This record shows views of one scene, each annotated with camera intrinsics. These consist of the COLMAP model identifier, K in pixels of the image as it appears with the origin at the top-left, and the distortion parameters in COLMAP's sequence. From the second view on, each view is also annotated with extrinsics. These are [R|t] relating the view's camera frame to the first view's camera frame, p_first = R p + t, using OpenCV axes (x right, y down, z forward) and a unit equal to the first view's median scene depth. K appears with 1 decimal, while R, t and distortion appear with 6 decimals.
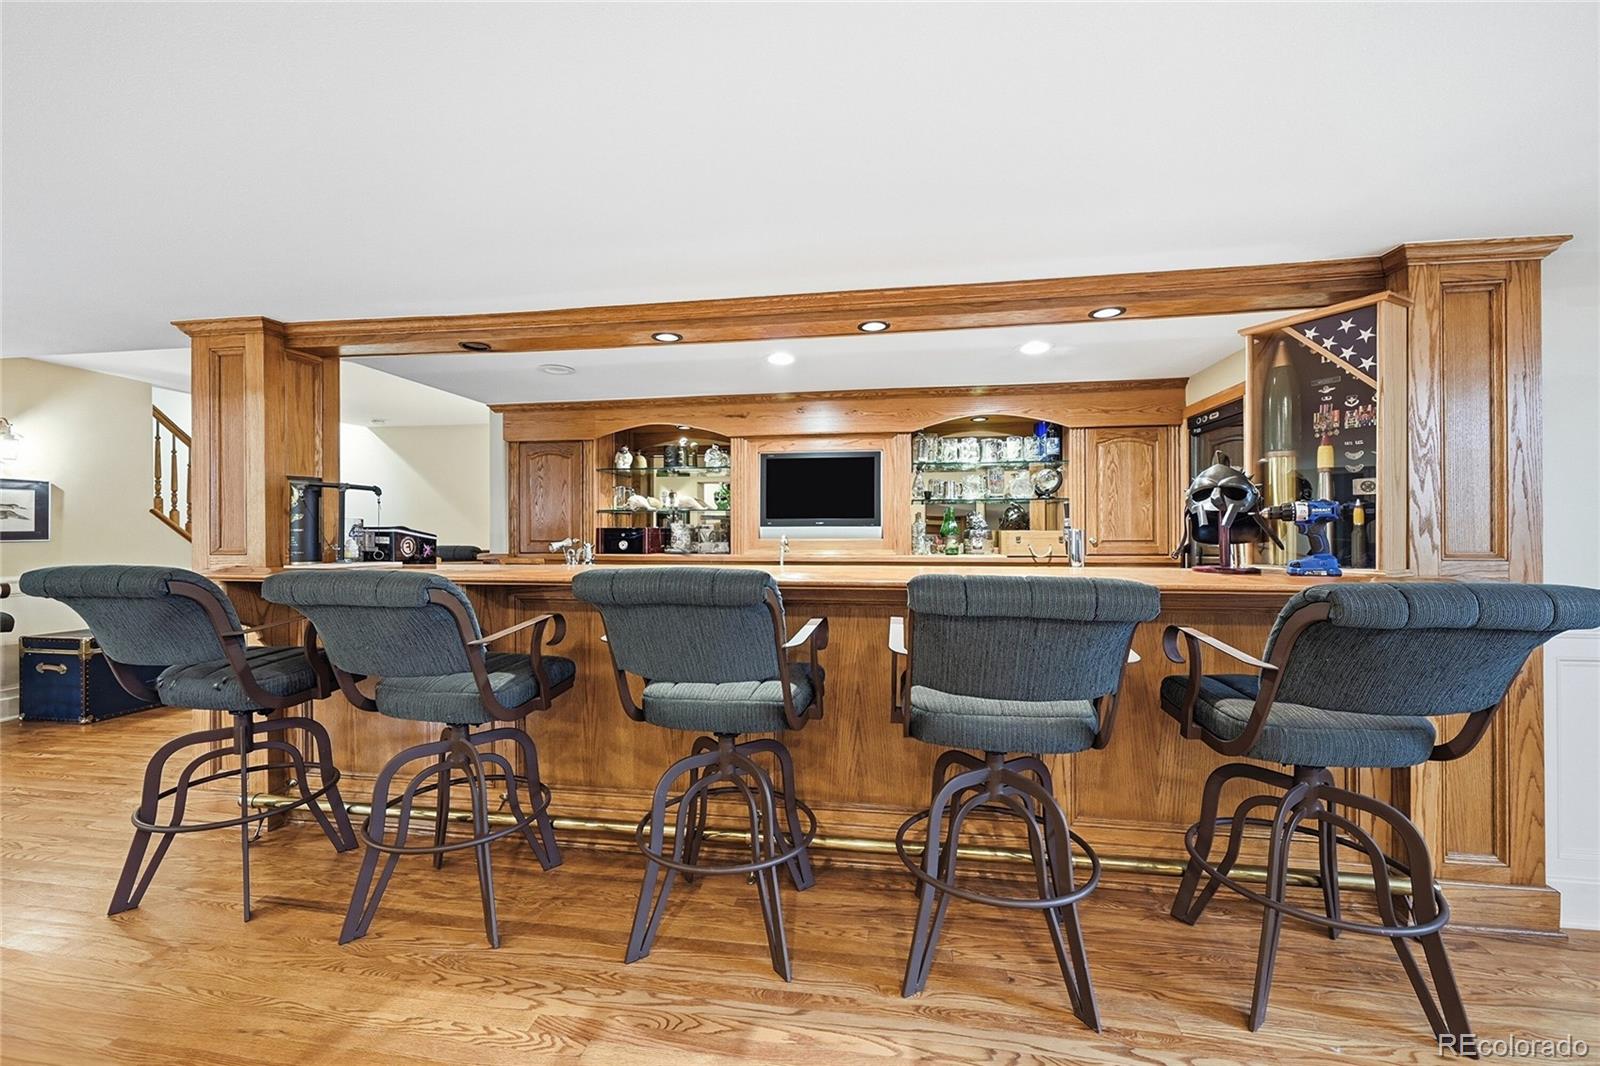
lens RADIAL K [[644.1, 0, 798.7], [0, 644.1, 533.4], [0, 0, 1]] dist [-0.000997, 0.000505]
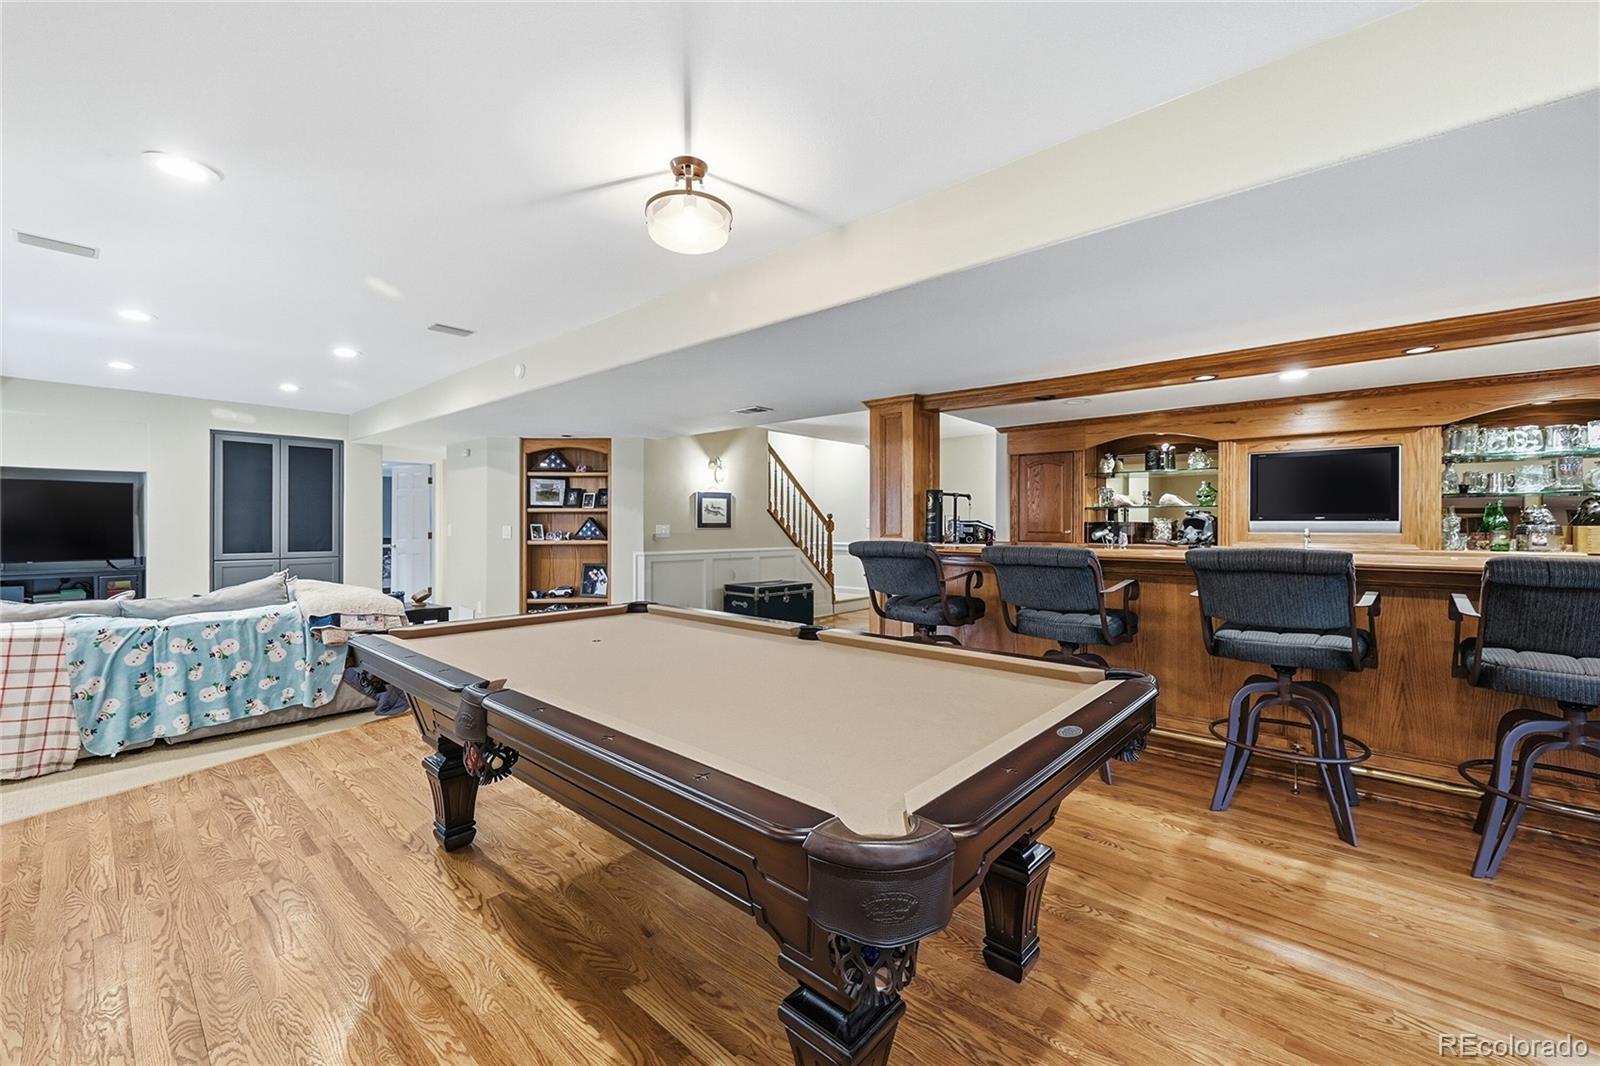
lens RADIAL K [[644.1, 0, 804.3], [0, 644.1, 526.4], [0, 0, 1]] dist [-0.000997, 0.000505]
pose [[0.844542, 0.006179, -0.535454, -0.120381], [-0.006733, 0.999977, 0.000920, 0.002918], [0.535447, 0.002828, 0.844564, -0.351246]]
